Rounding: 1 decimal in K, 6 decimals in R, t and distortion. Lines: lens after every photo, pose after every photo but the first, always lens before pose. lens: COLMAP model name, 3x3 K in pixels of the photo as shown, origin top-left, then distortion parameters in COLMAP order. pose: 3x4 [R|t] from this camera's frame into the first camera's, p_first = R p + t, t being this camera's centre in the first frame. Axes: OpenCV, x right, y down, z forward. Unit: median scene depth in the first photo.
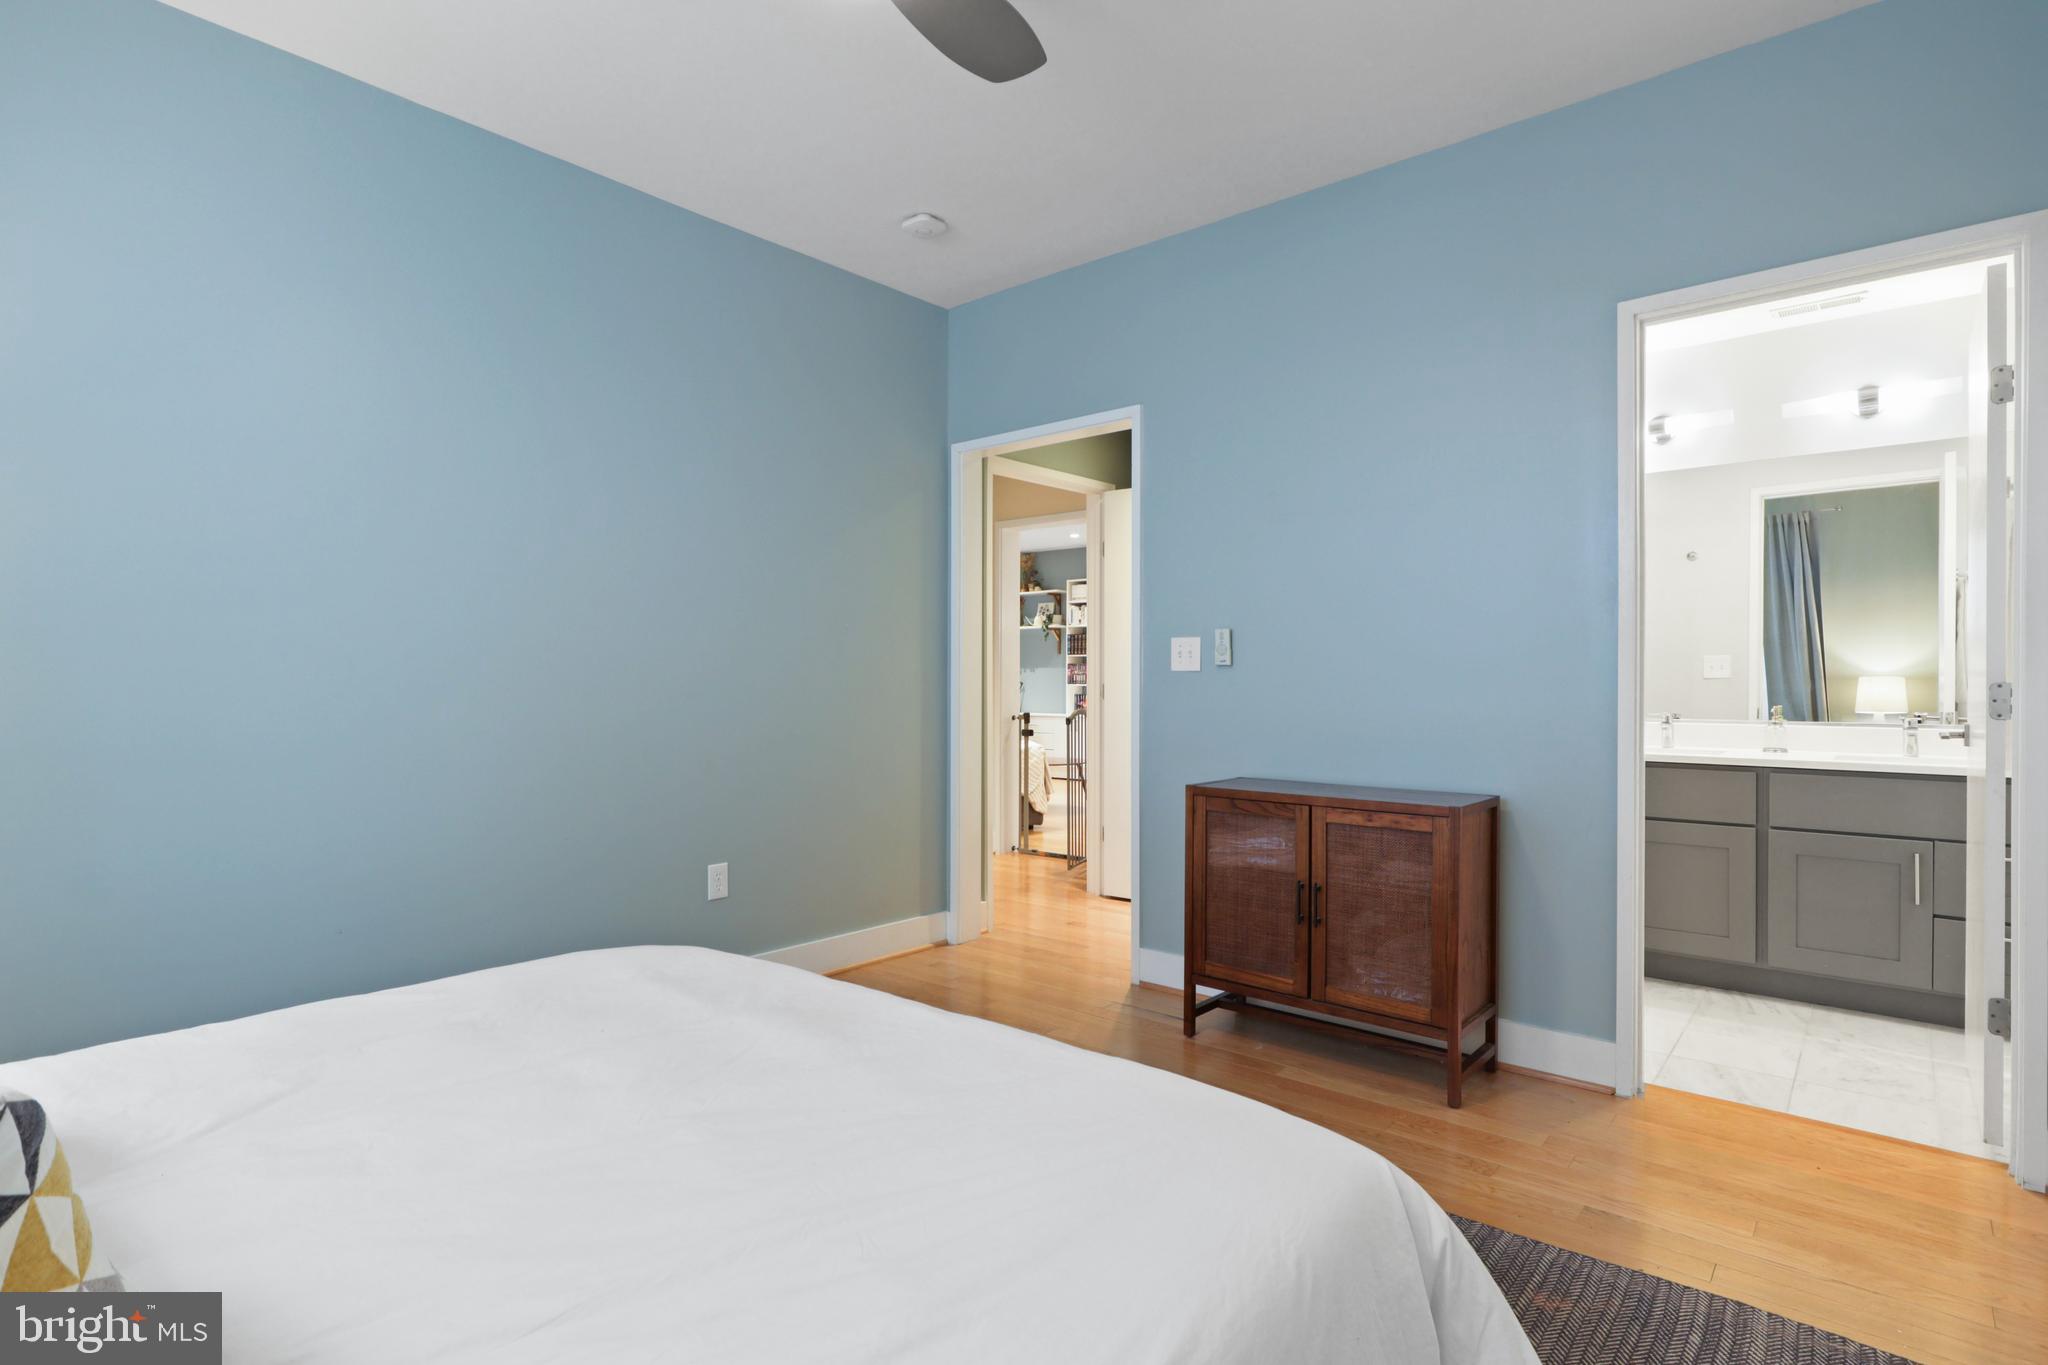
lens RADIAL K [[1031.6, 0, 1017.9], [0, 1031.6, 683.5], [0, 0, 1]] dist [-0.022458, 0.013135]
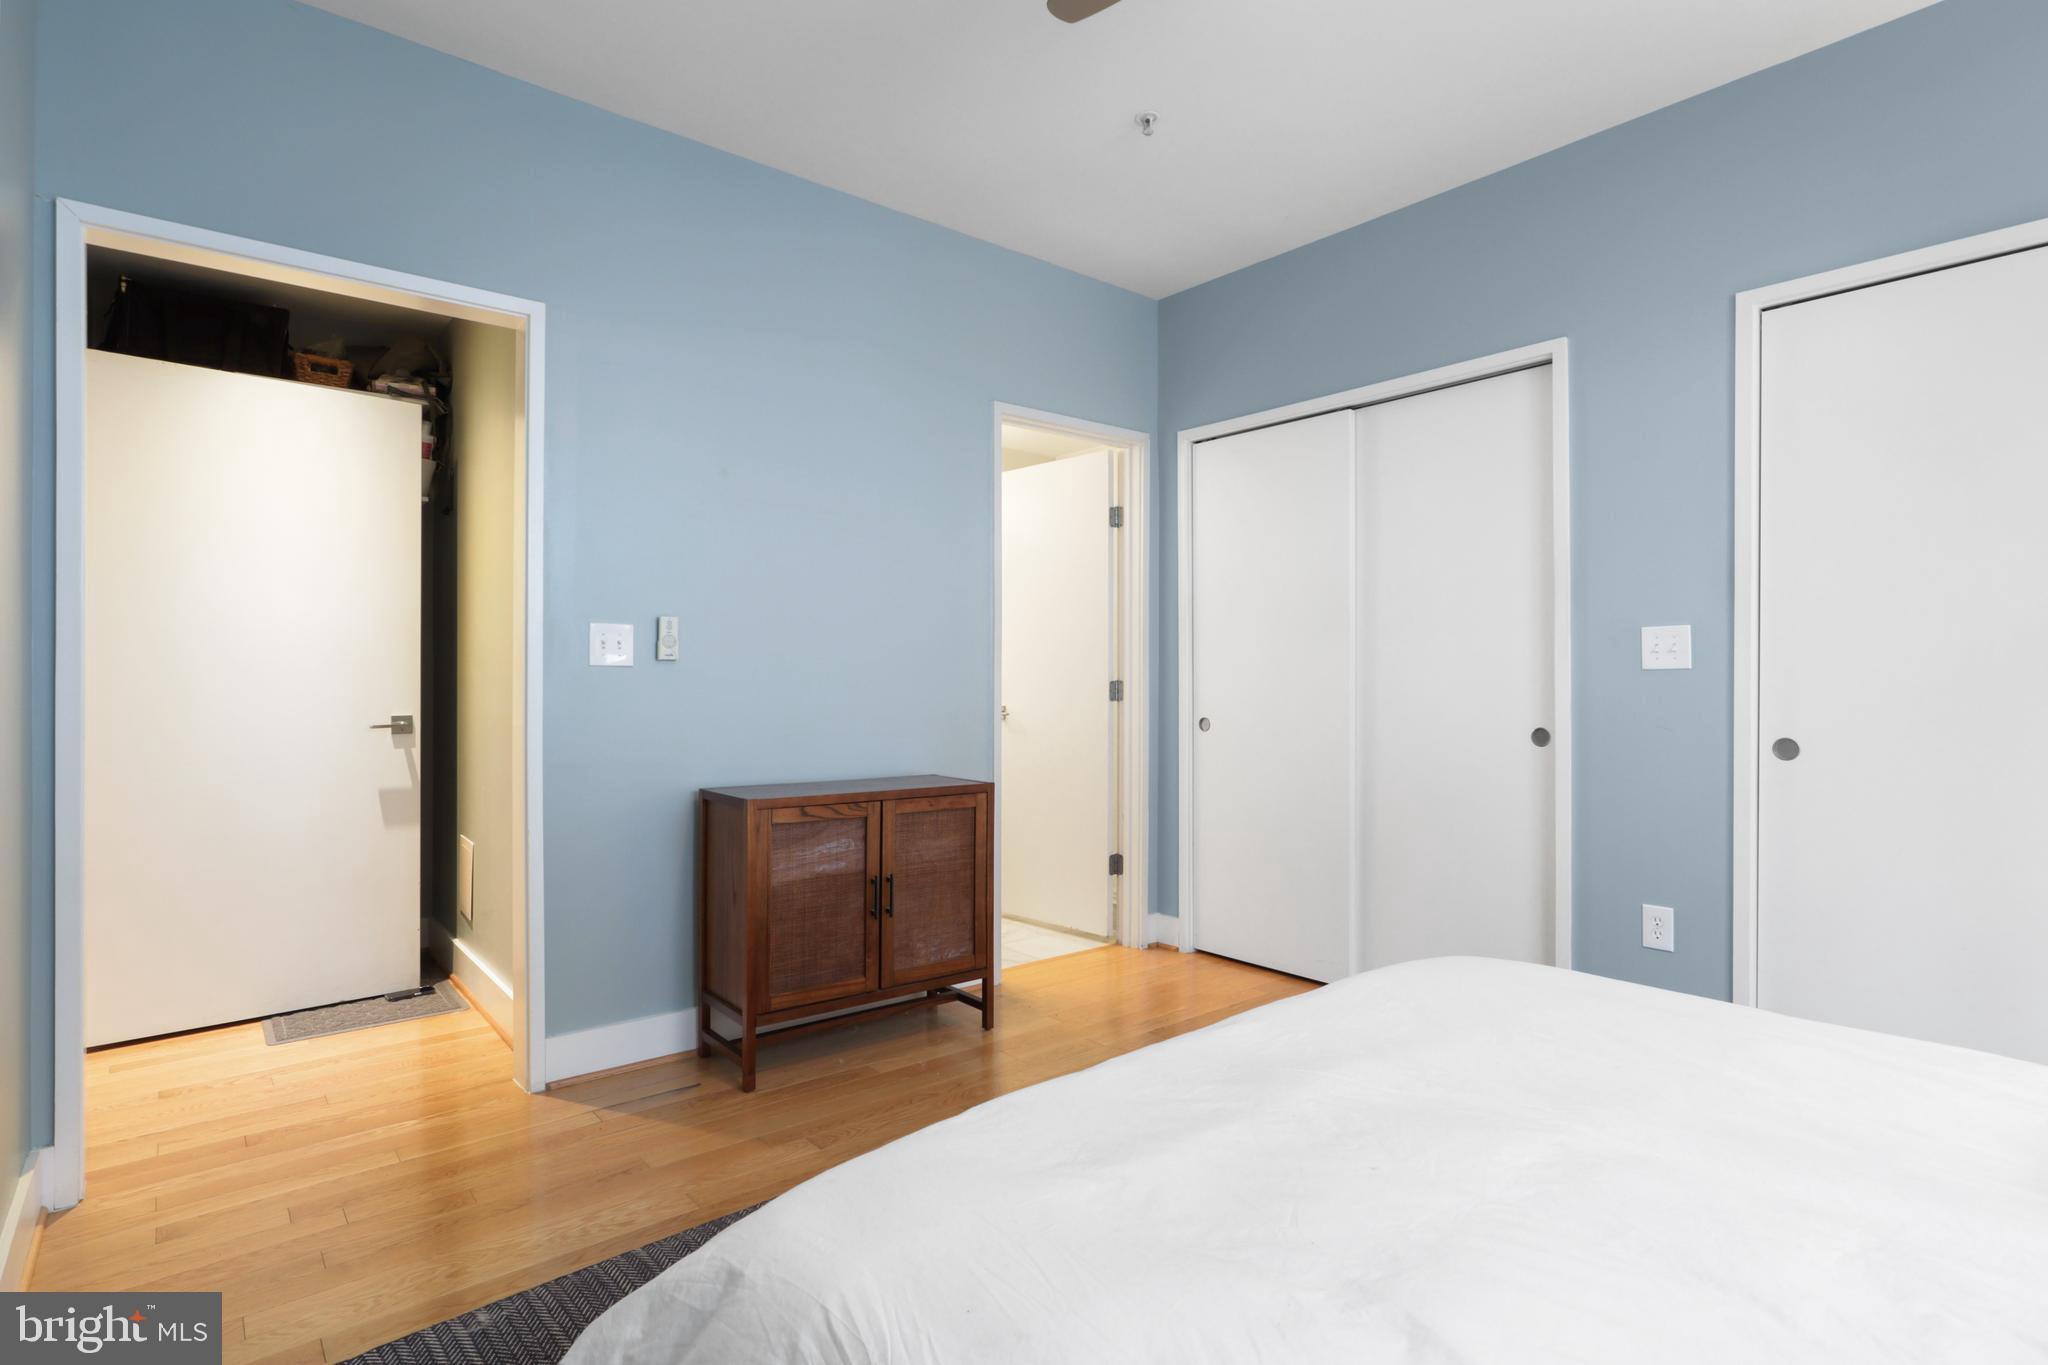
lens RADIAL K [[1031.6, 0, 1017.5], [0, 1031.6, 678.4], [0, 0, 1]] dist [-0.022458, 0.013135]
pose [[0.163889, 0.003975, 0.986471, -0.679372], [0.000451, 0.999991, -0.004104, 0.001326], [-0.986479, 0.001117, 0.163886, 0.671032]]
